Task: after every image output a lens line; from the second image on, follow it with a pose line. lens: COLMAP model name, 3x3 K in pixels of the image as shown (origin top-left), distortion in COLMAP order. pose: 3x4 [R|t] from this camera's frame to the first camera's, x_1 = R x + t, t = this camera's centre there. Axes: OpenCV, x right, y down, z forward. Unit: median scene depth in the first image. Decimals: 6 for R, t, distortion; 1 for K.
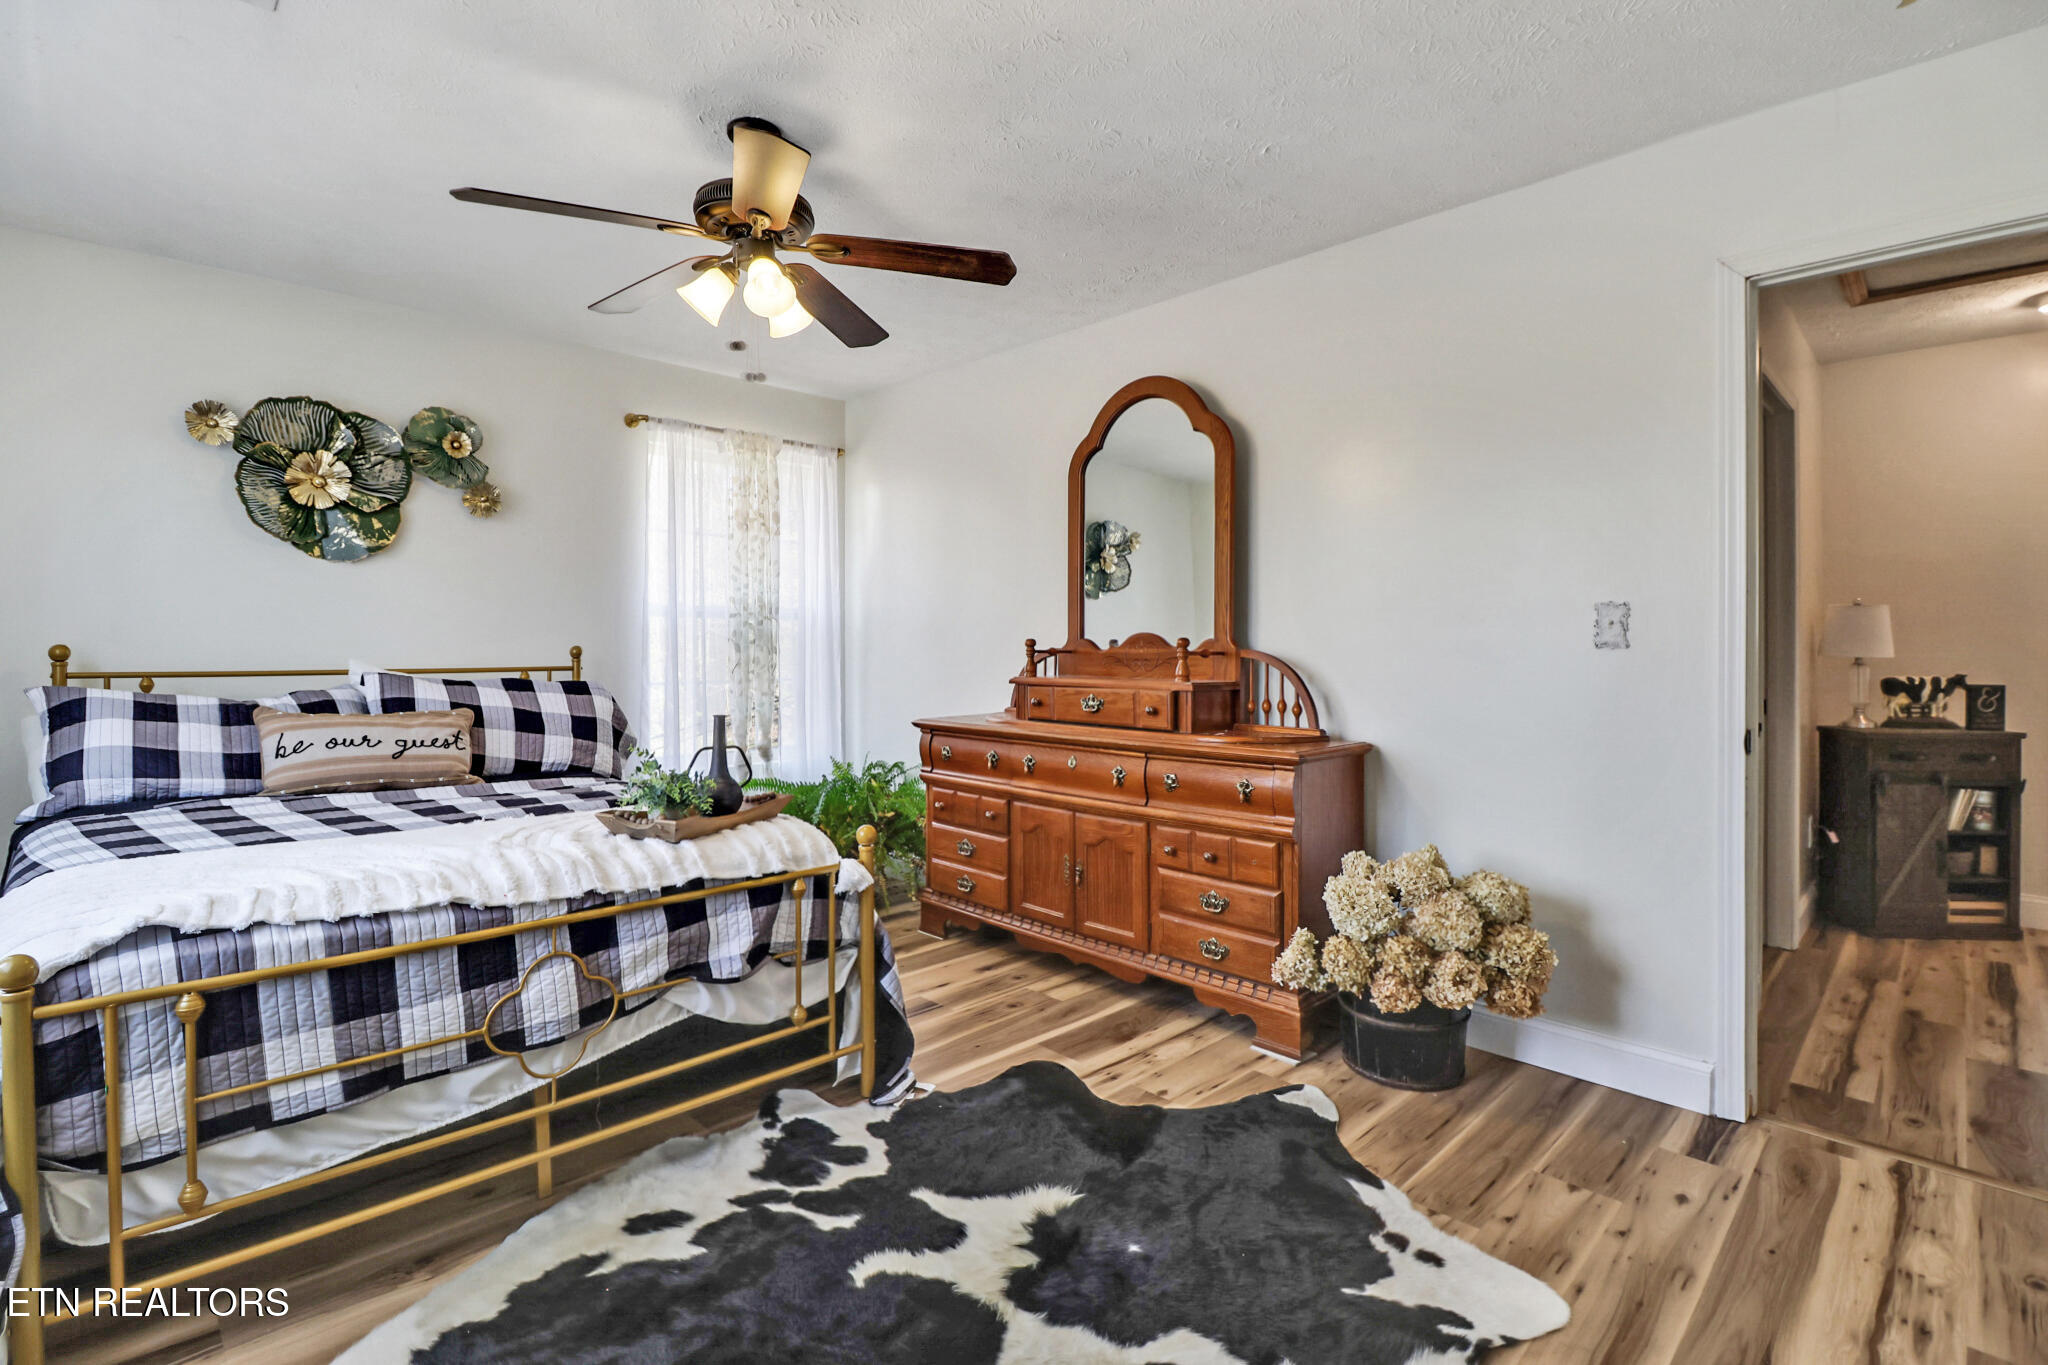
lens RADIAL K [[947.3, 0, 1029.4], [0, 947.3, 667.9], [0, 0, 1]] dist [-0.001927, 0.002486]
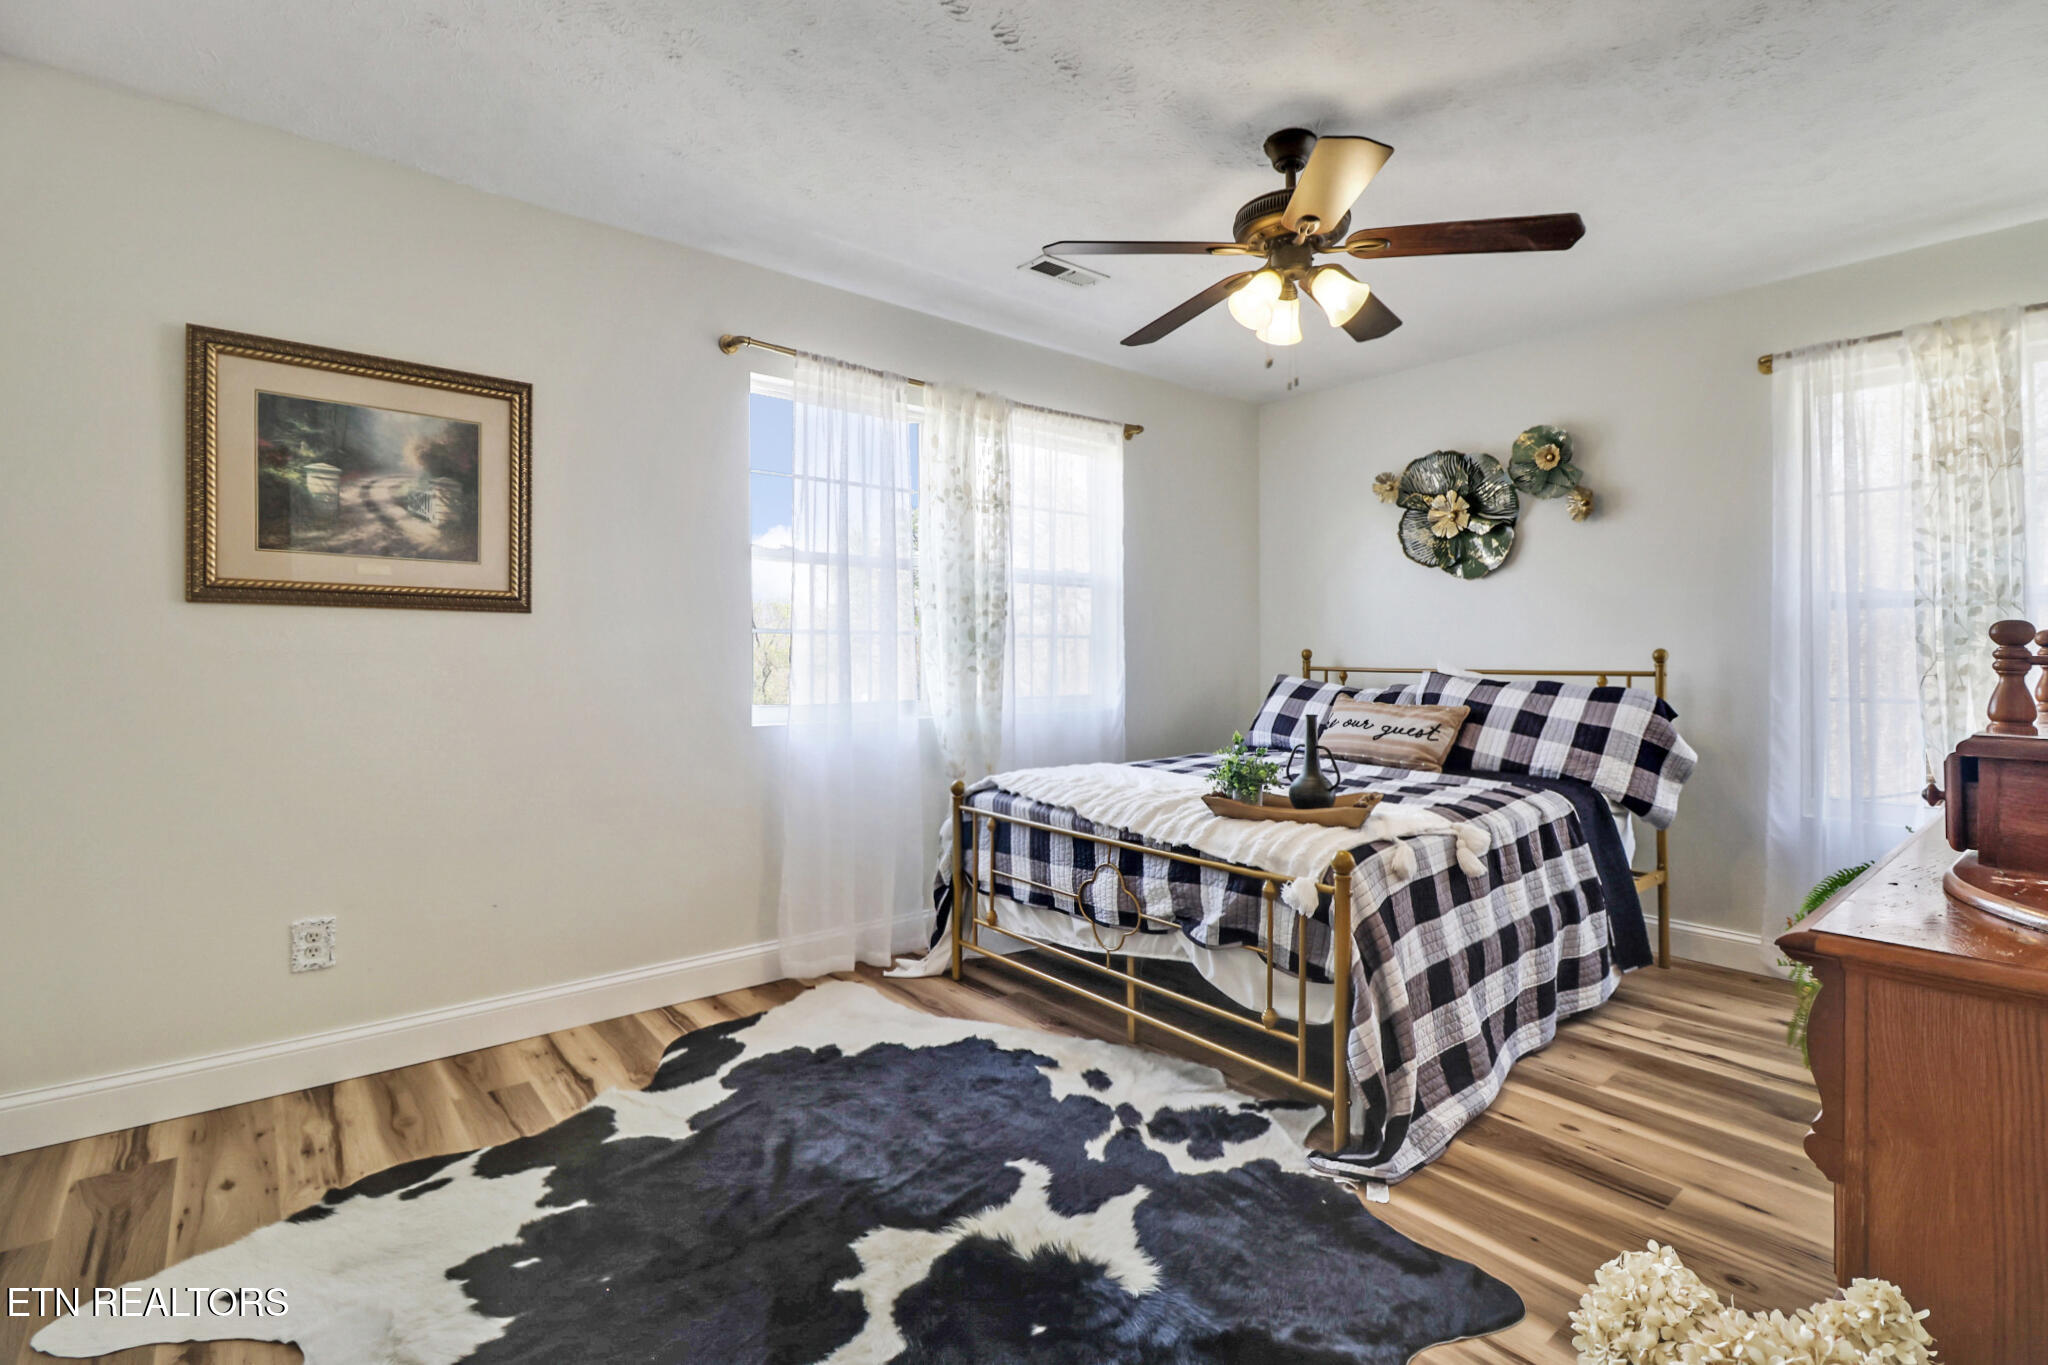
lens RADIAL K [[947.3, 0, 1030.9], [0, 947.3, 664.0], [0, 0, 1]] dist [-0.001927, 0.002486]
pose [[-0.079348, 0.011766, -0.996778, 0.863461], [-0.022328, 0.999658, 0.013578, -0.015094], [0.996597, 0.023333, -0.079059, 0.921991]]
